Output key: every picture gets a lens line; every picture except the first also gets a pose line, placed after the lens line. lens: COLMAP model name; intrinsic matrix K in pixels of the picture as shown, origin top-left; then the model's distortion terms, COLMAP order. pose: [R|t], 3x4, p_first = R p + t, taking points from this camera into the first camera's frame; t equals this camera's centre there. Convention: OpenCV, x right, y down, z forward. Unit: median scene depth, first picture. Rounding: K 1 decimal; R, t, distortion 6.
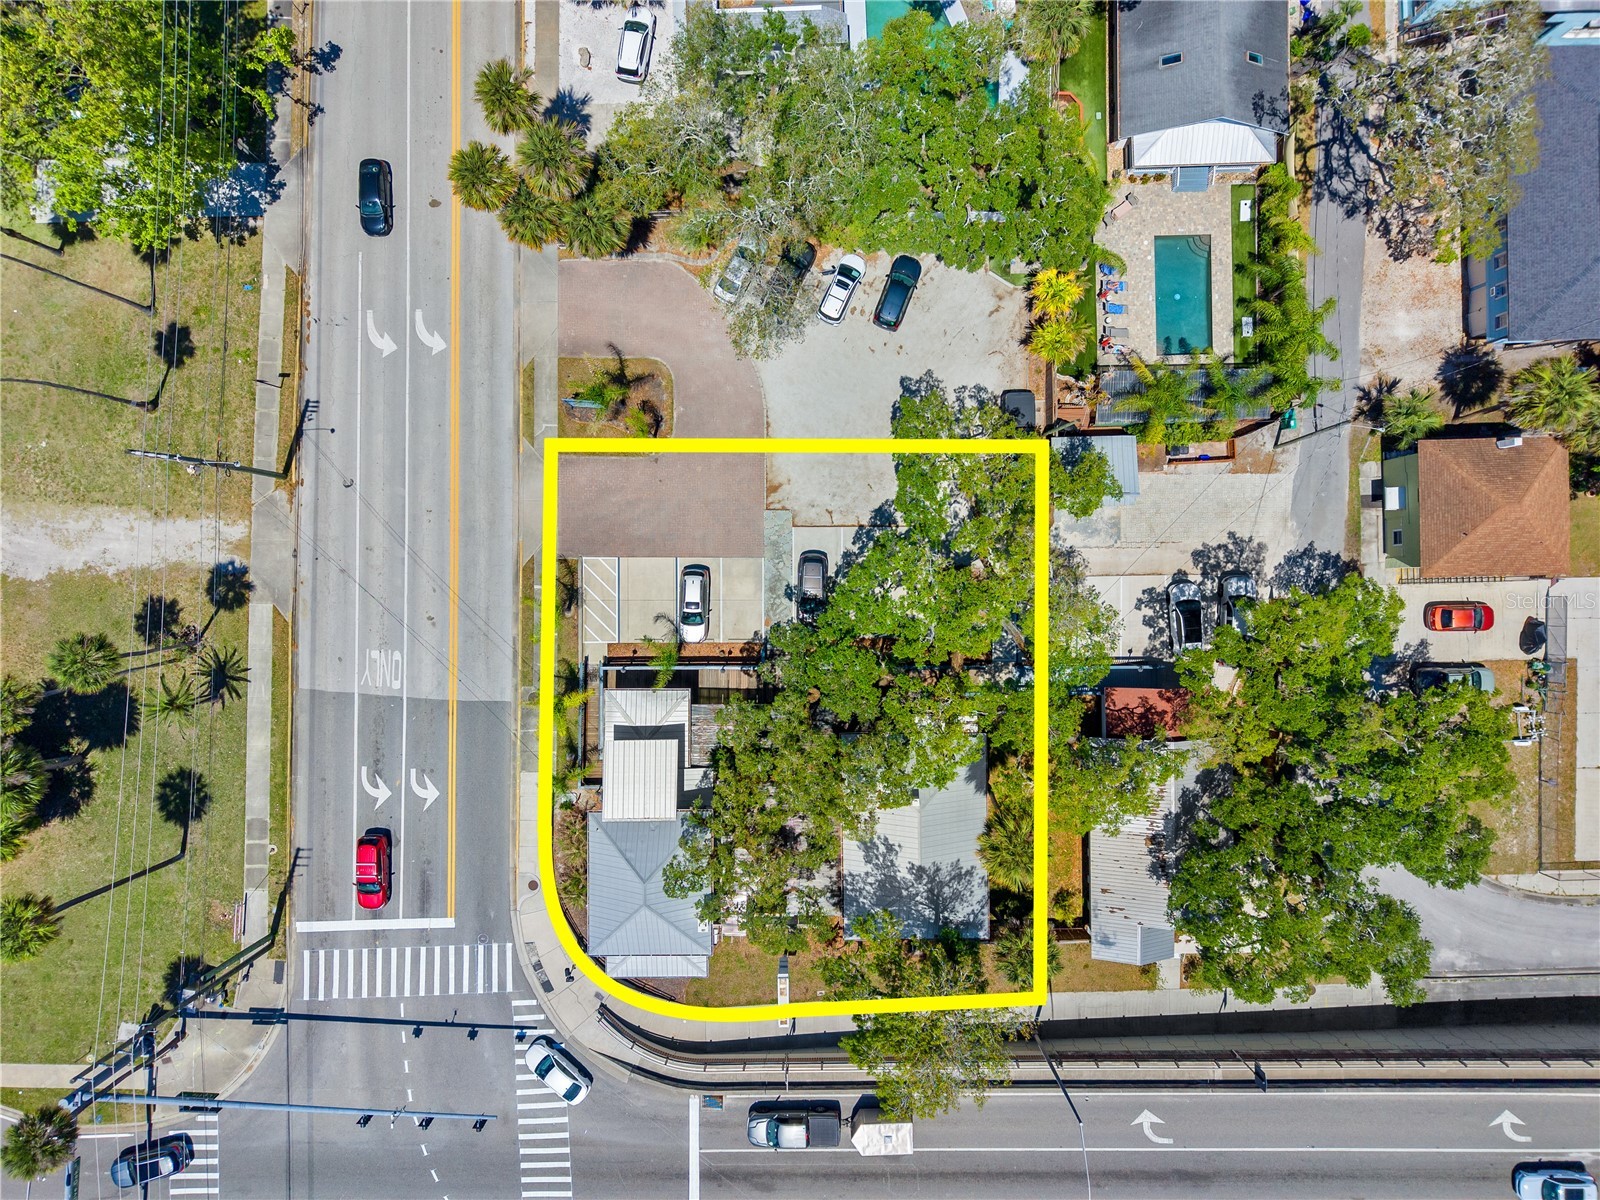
lens RADIAL K [[1054.0, 0, 800.0], [0, 1054.0, 600.0], [0, 0, 1]] dist [0.009320, -0.002040]
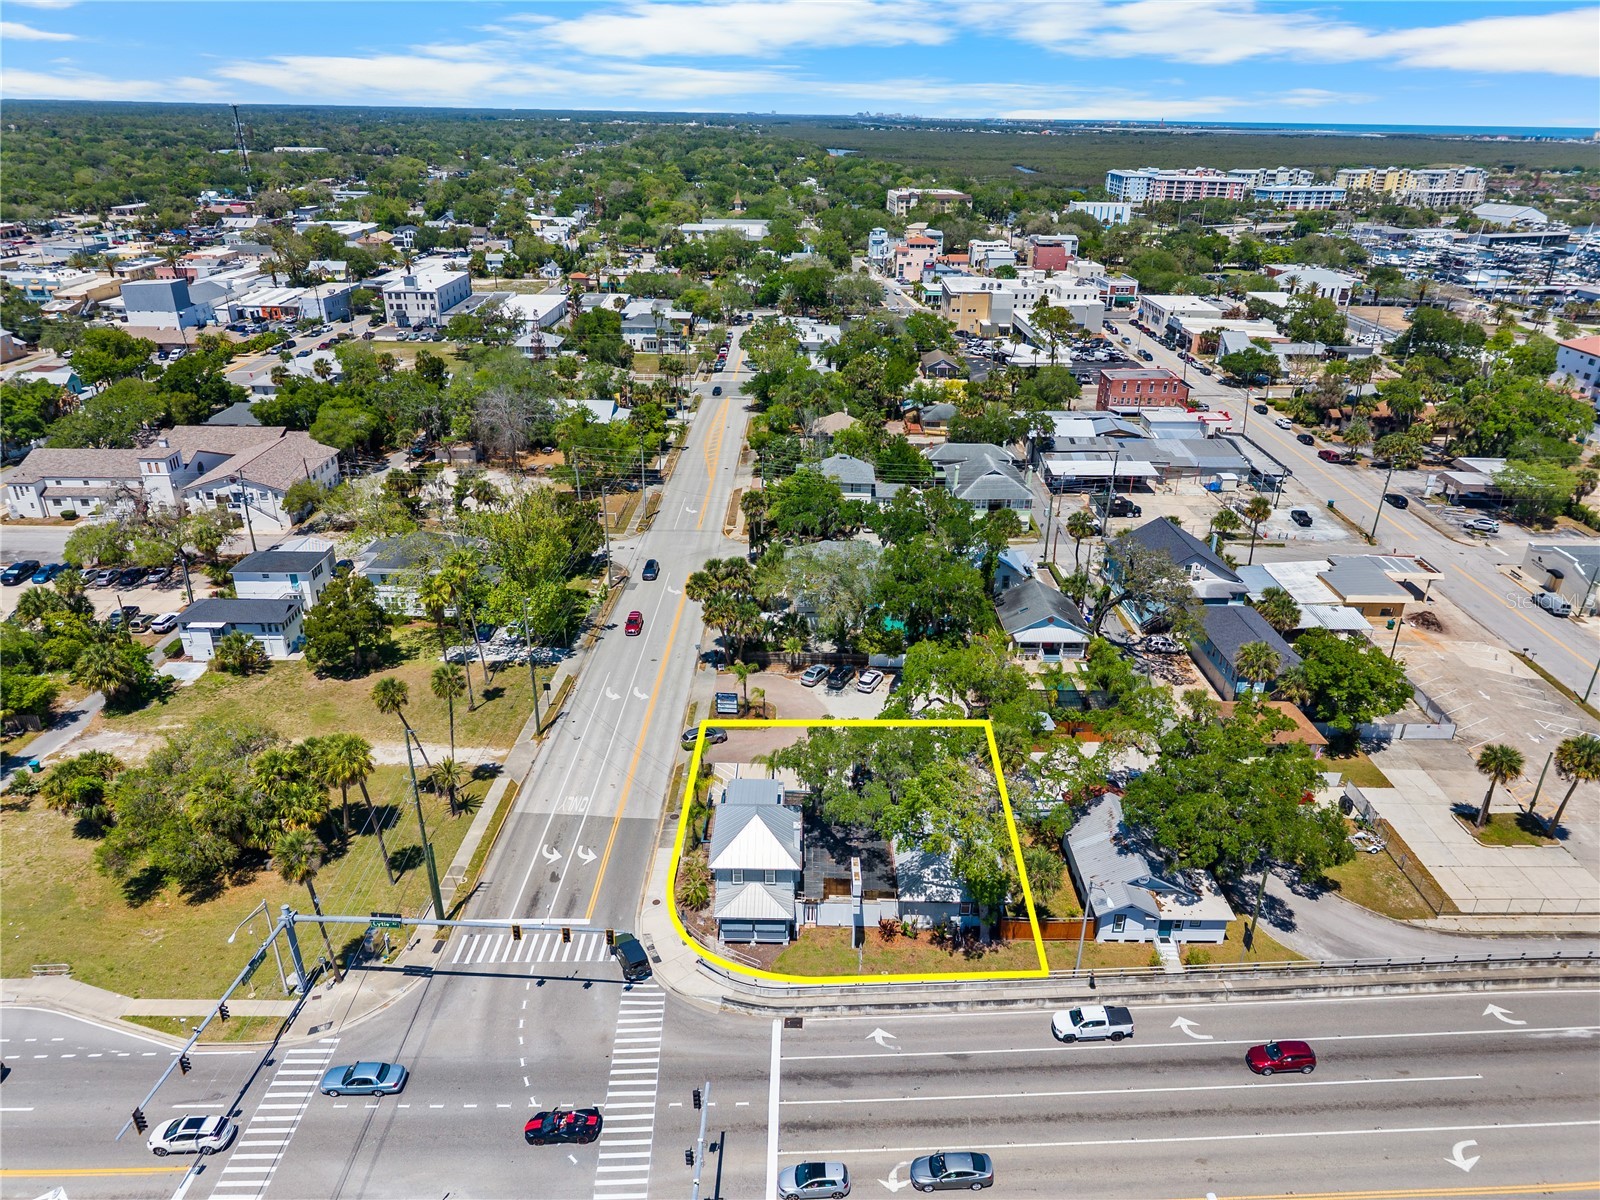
lens RADIAL K [[1054.0, 0, 800.0], [0, 1054.0, 600.0], [0, 0, 1]] dist [0.009320, -0.002040]
pose [[0.999865, 0.015789, -0.004462, -0.077508], [-0.010468, 0.404498, -0.914479, 1.304222], [-0.012633, 0.914403, 0.404608, 0.138318]]
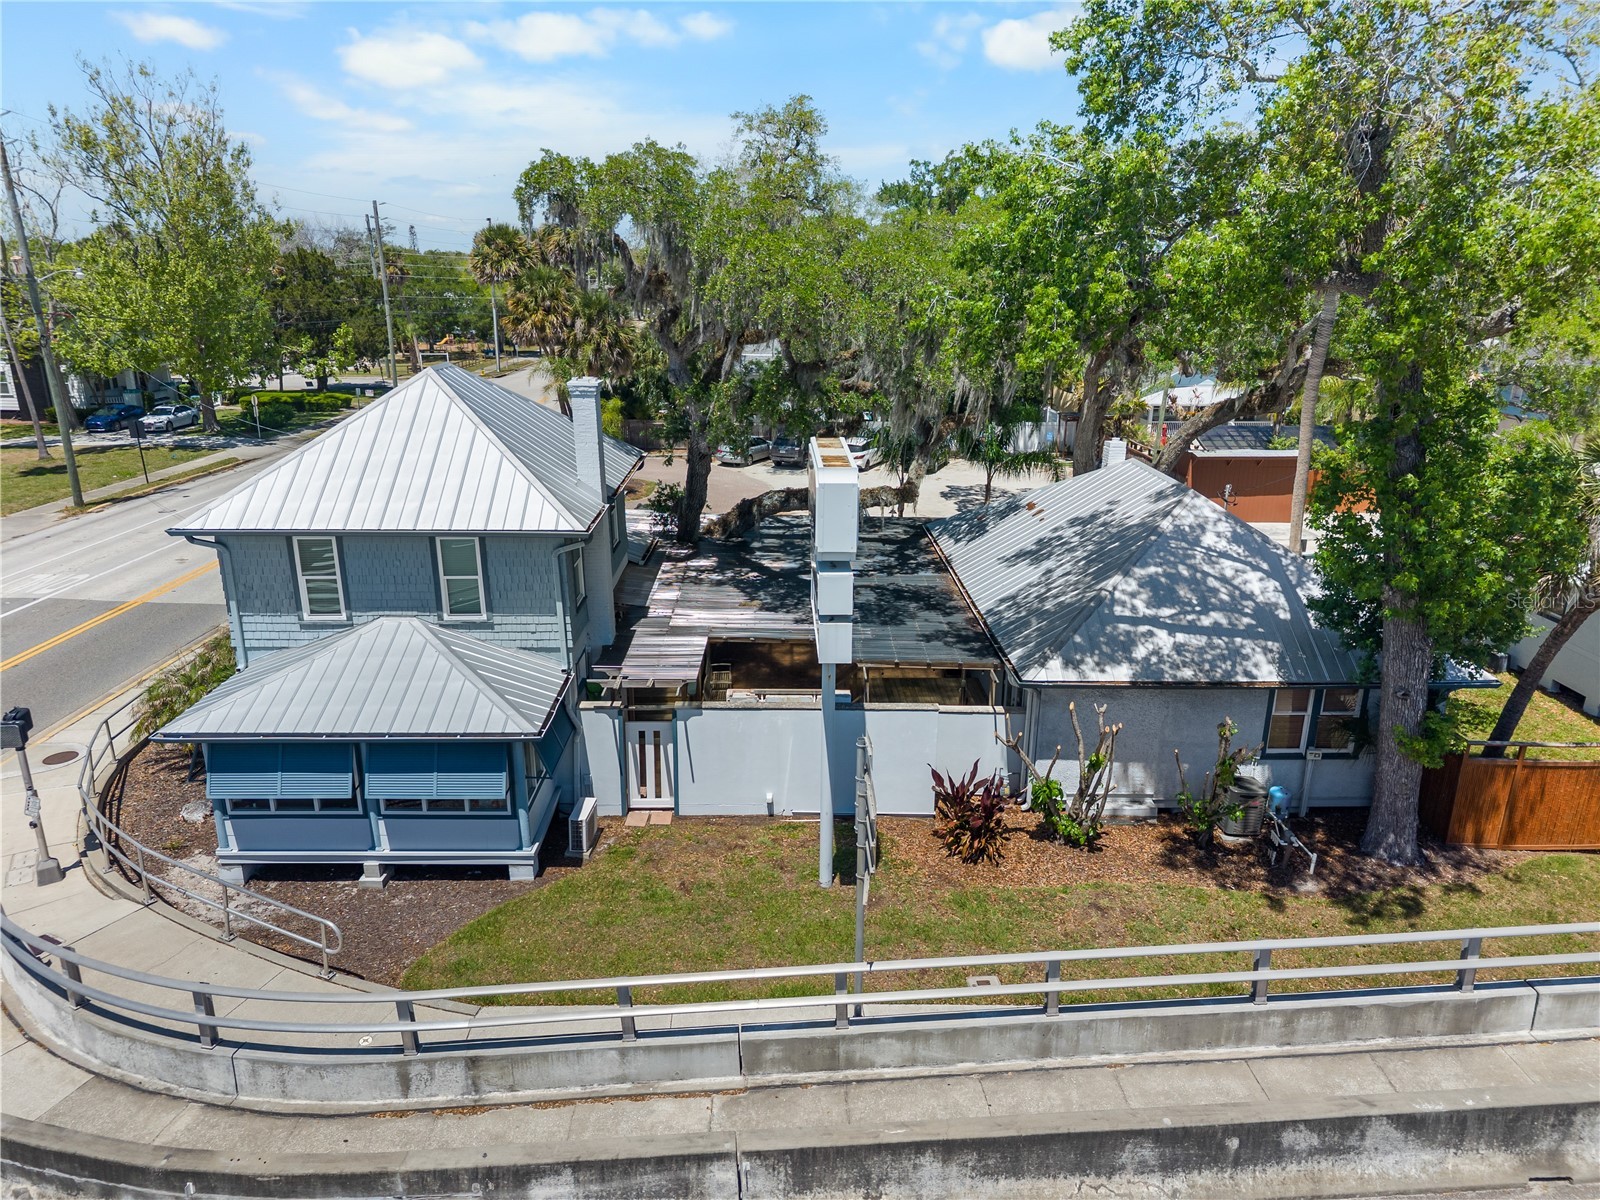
lens RADIAL K [[1053.3, 0, 810.9], [0, 1053.3, 638.4], [0, 0, 1]] dist [-0.001054, -0.000705]
pose [[0.999641, 0.008266, 0.025495, -0.025897], [0.021611, 0.314027, -0.949168, 0.577964], [-0.015852, 0.949378, 0.313736, 0.862352]]
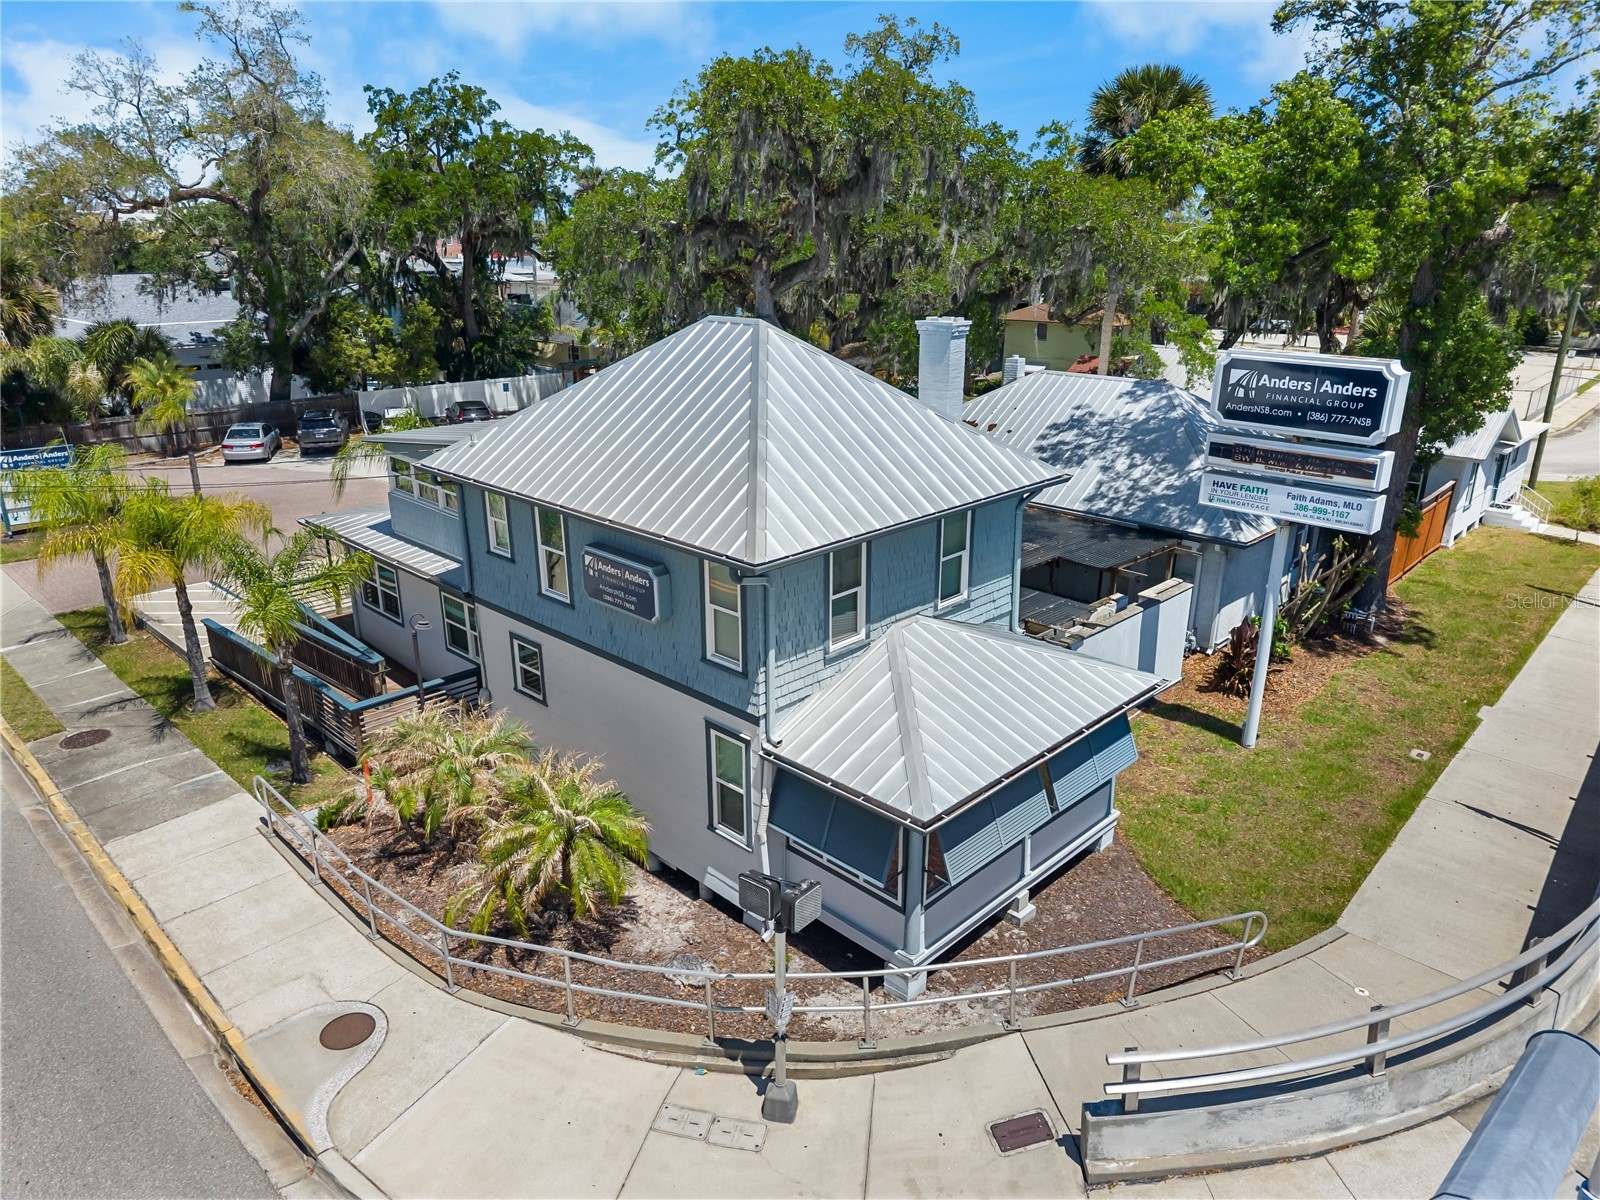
lens RADIAL K [[1054.0, 0, 800.0], [0, 1054.0, 600.0], [0, 0, 1]] dist [0.009320, -0.002040]
pose [[0.686199, -0.221896, 0.692743, -0.311051], [0.727394, 0.216290, -0.651242, 0.437948], [-0.005326, 0.950779, 0.309824, 0.871128]]
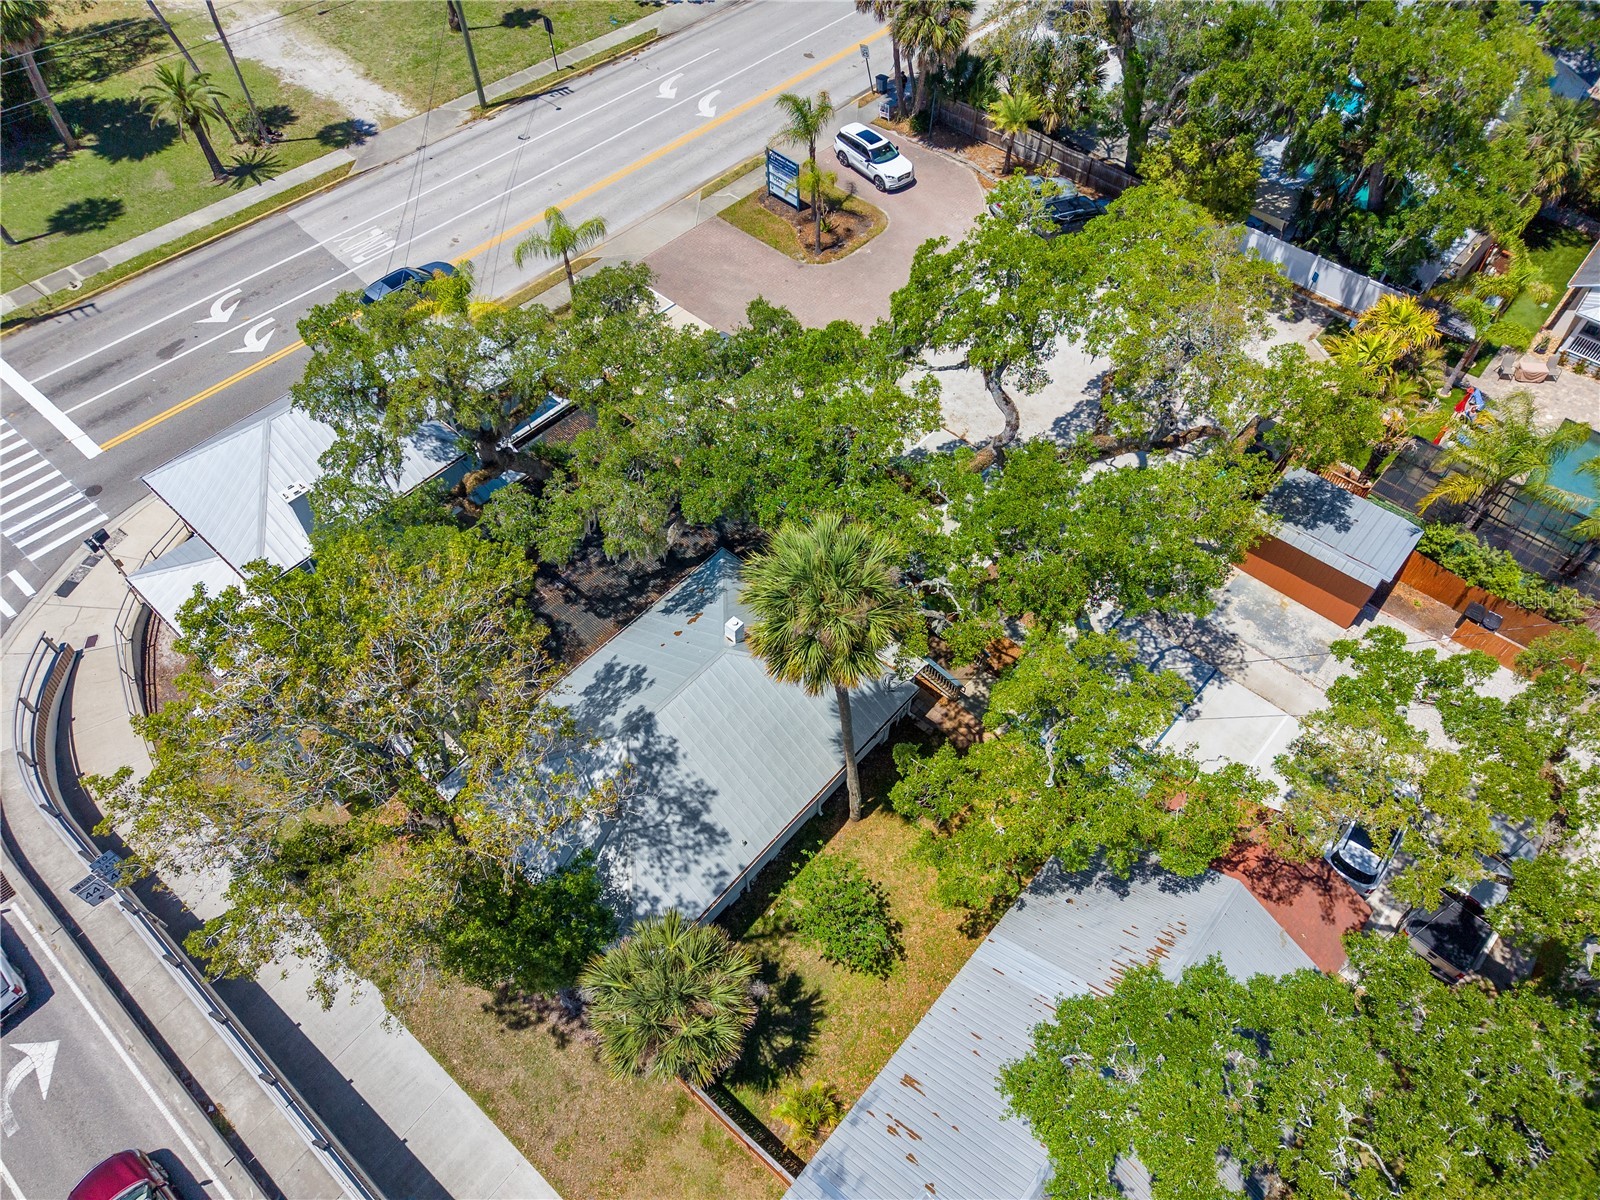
lens RADIAL K [[1072.7, 0, 800.0], [0, 1072.7, 600.0], [0, 0, 1]] dist [-0.000776, 0.007210]
pose [[0.741850, 0.537125, -0.401441, 0.310886], [-0.670464, 0.583717, -0.457987, 0.371908], [-0.011668, 0.608909, 0.793154, 0.526203]]
